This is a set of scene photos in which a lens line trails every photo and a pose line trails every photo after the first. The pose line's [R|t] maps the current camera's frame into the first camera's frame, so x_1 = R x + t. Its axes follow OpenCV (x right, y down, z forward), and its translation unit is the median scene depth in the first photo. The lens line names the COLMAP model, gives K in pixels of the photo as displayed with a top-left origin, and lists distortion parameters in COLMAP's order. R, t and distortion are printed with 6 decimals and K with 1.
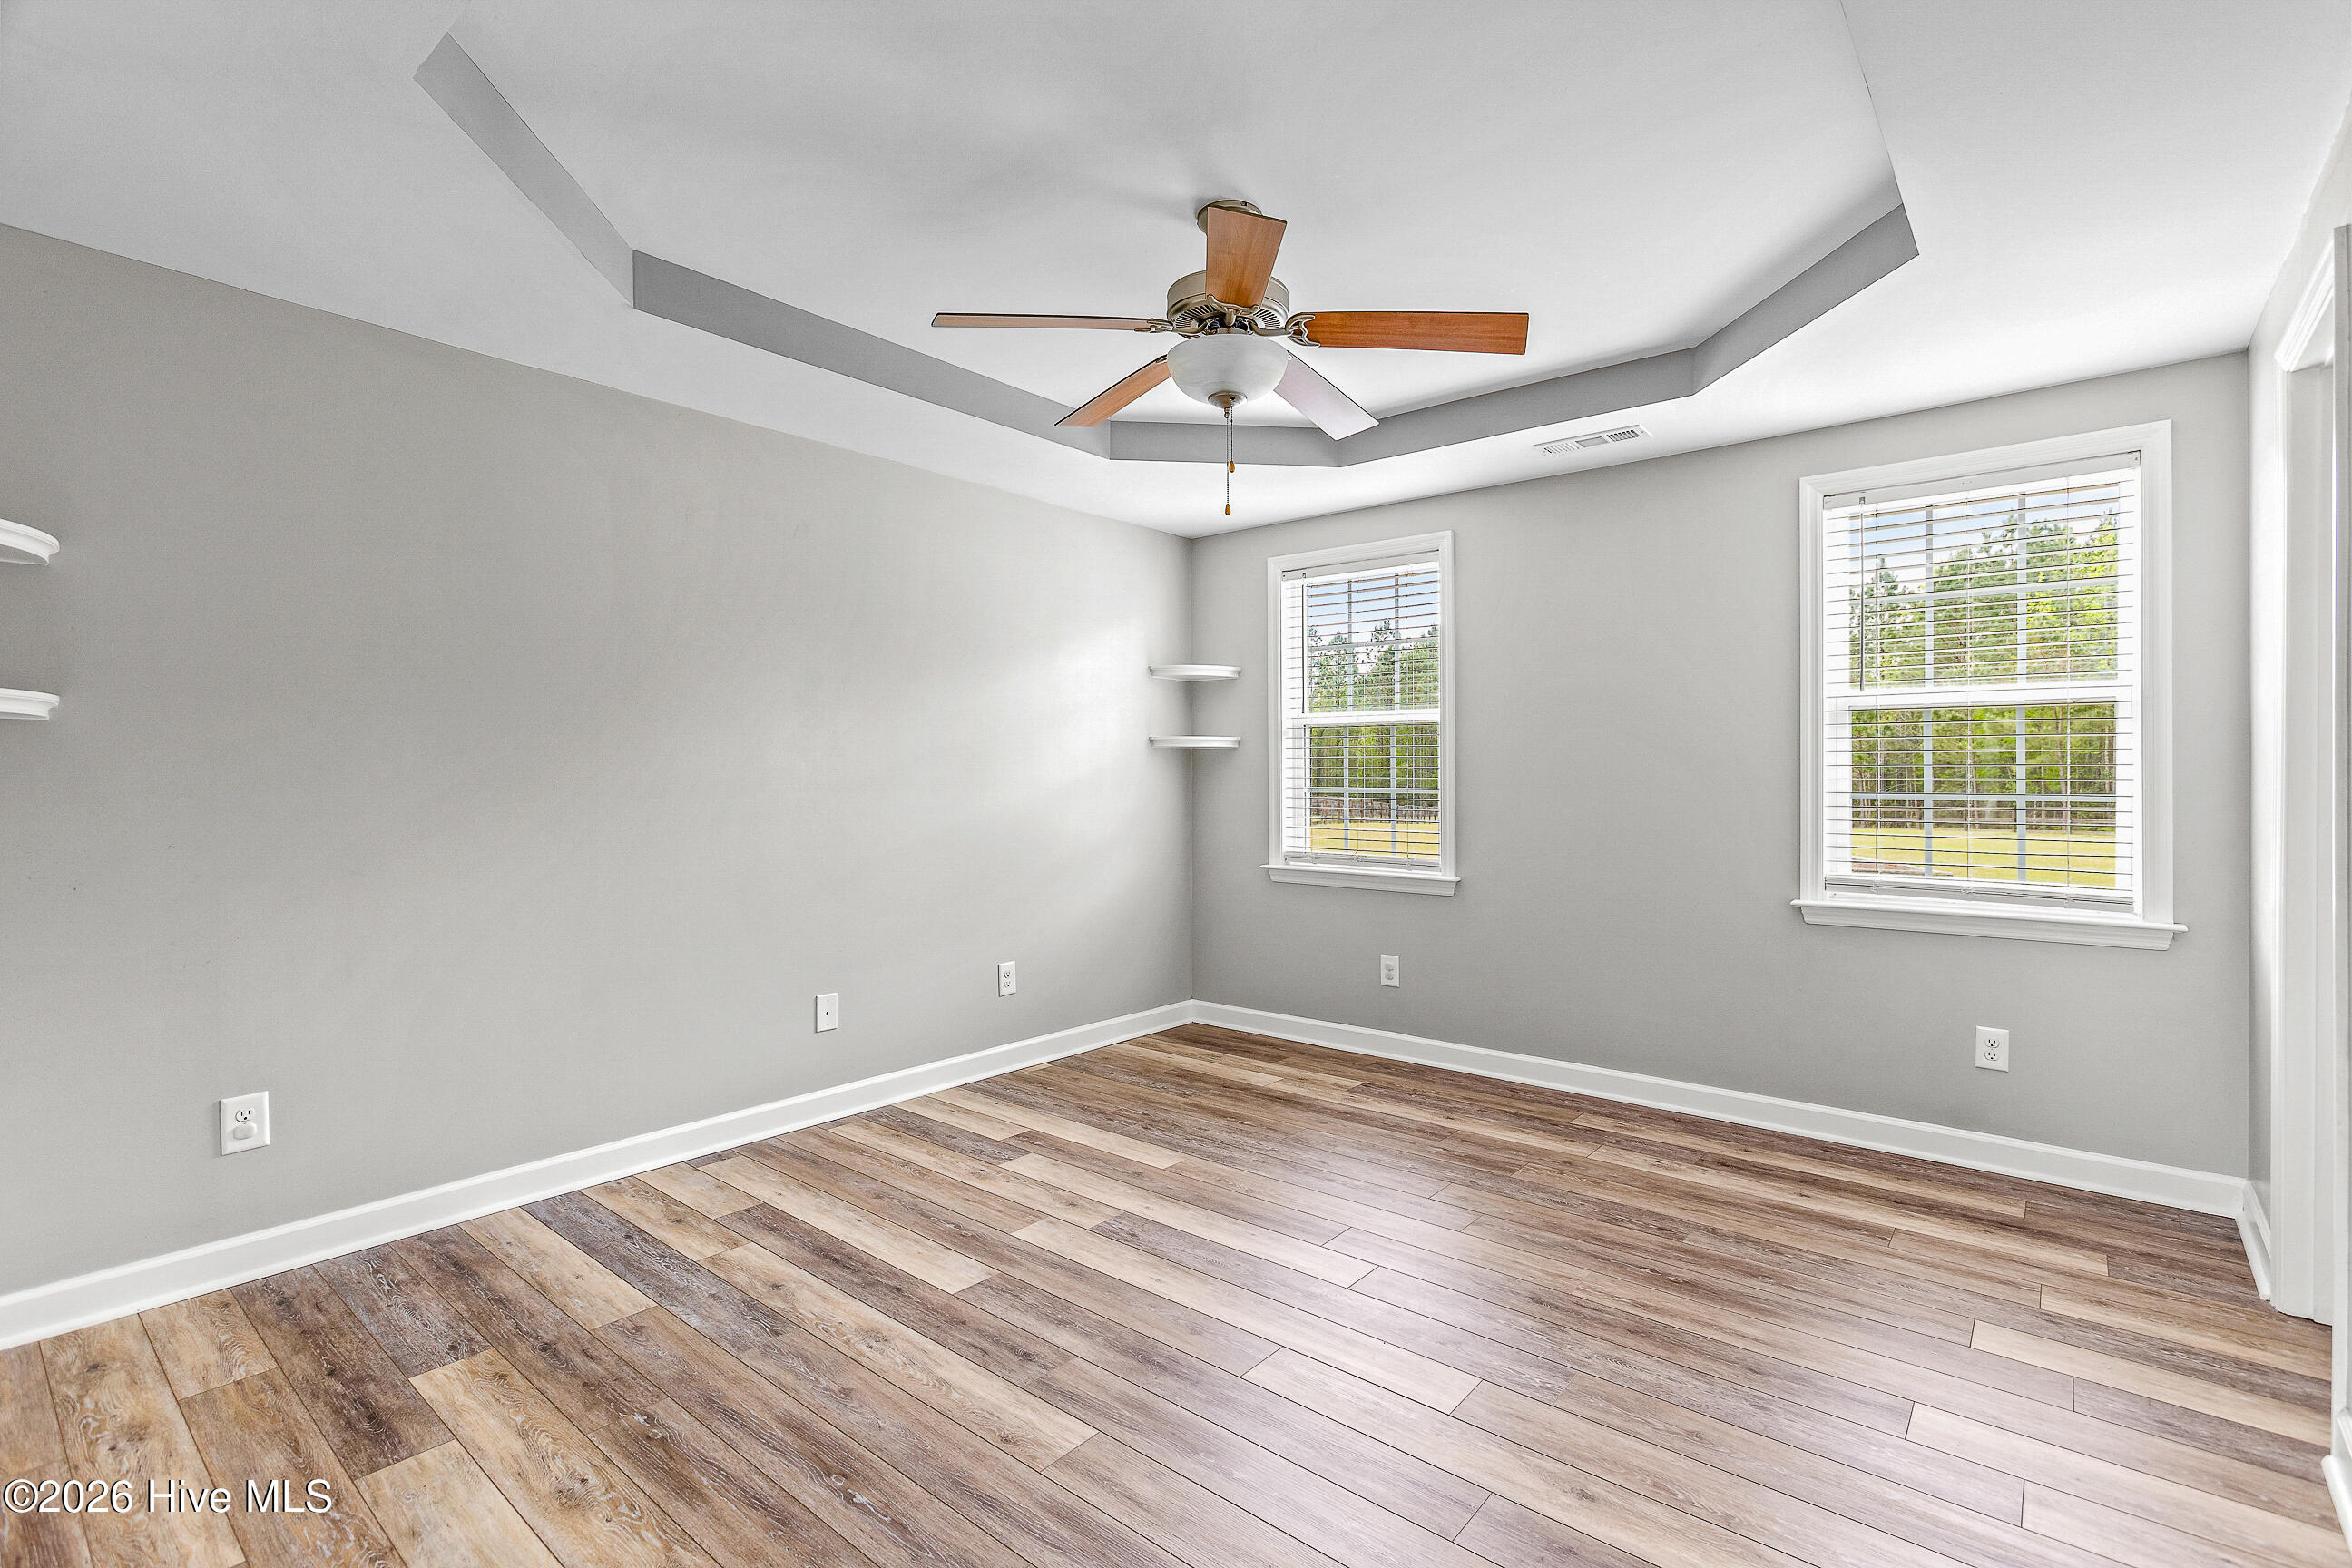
lens RADIAL K [[1119.4, 0, 1178.6], [0, 1119.4, 789.7], [0, 0, 1]] dist [-0.023908, 0.017686]
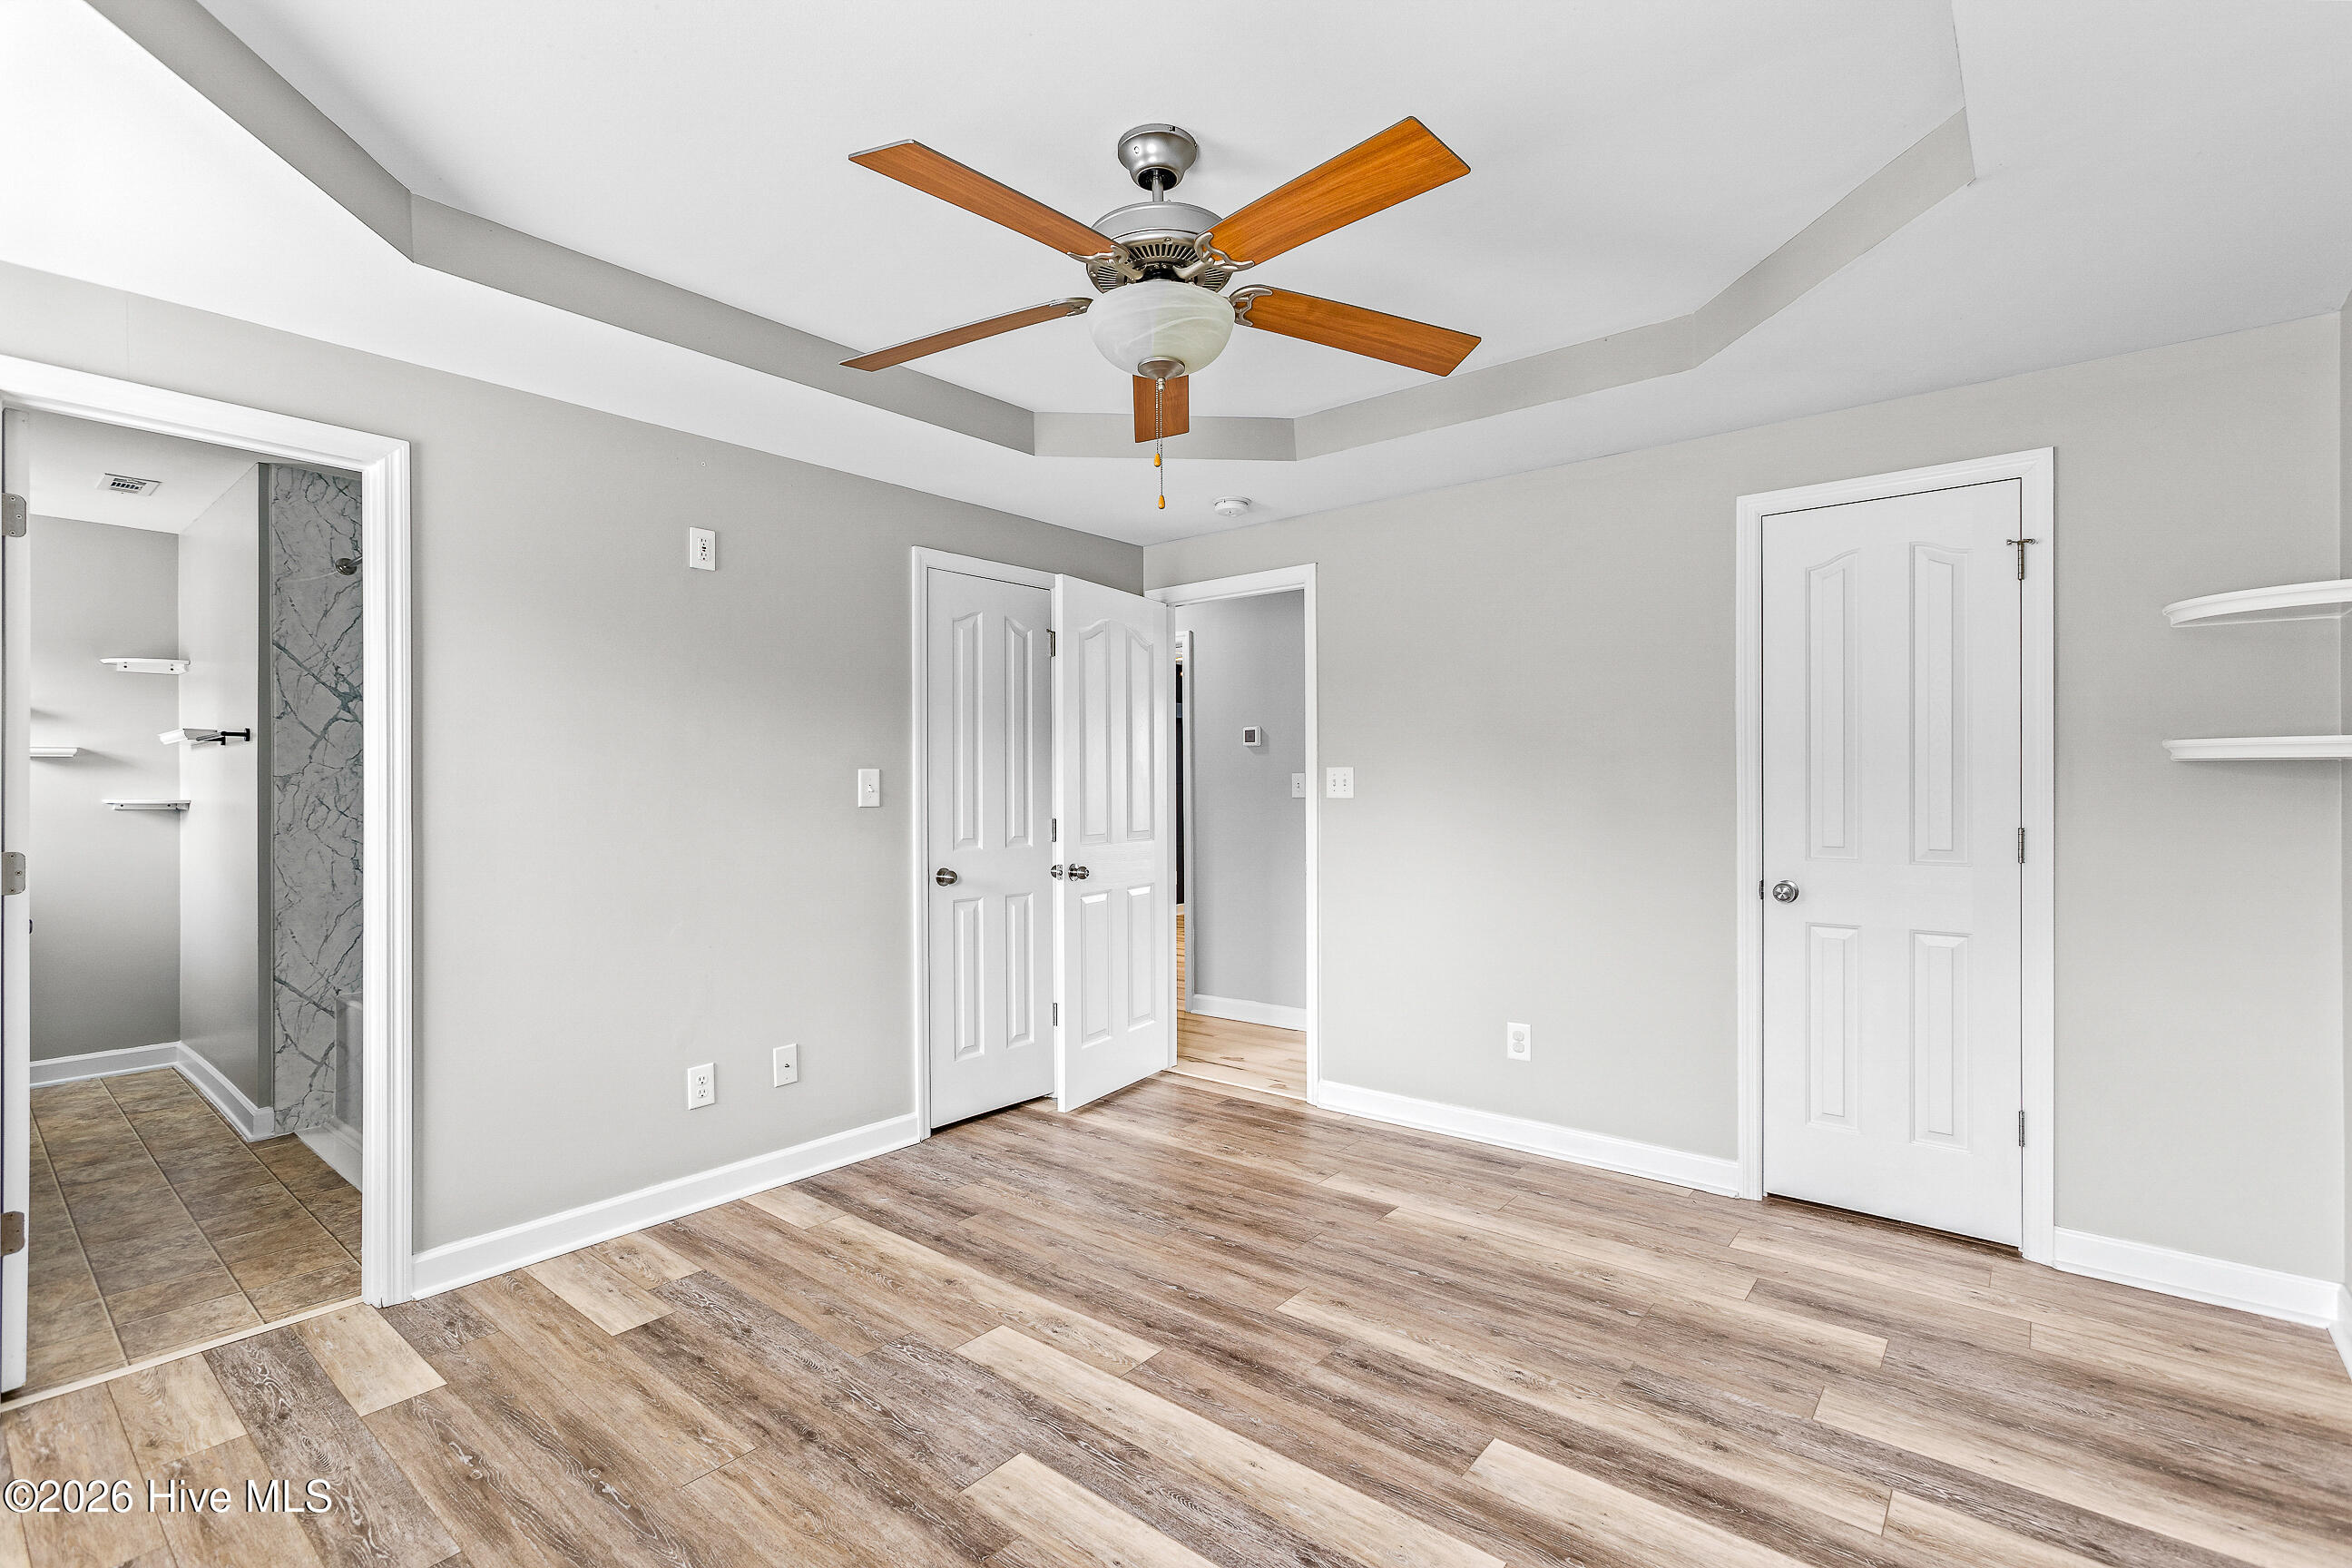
lens RADIAL K [[1077.4, 0, 1172.1], [0, 1077.4, 774.4], [0, 0, 1]] dist [-0.003988, 0.007863]
pose [[-0.999985, 0.005343, 0.001158, 0.039023], [0.005343, 0.999986, 0.000478, -0.054127], [-0.001155, 0.000484, -0.999999, 1.917870]]
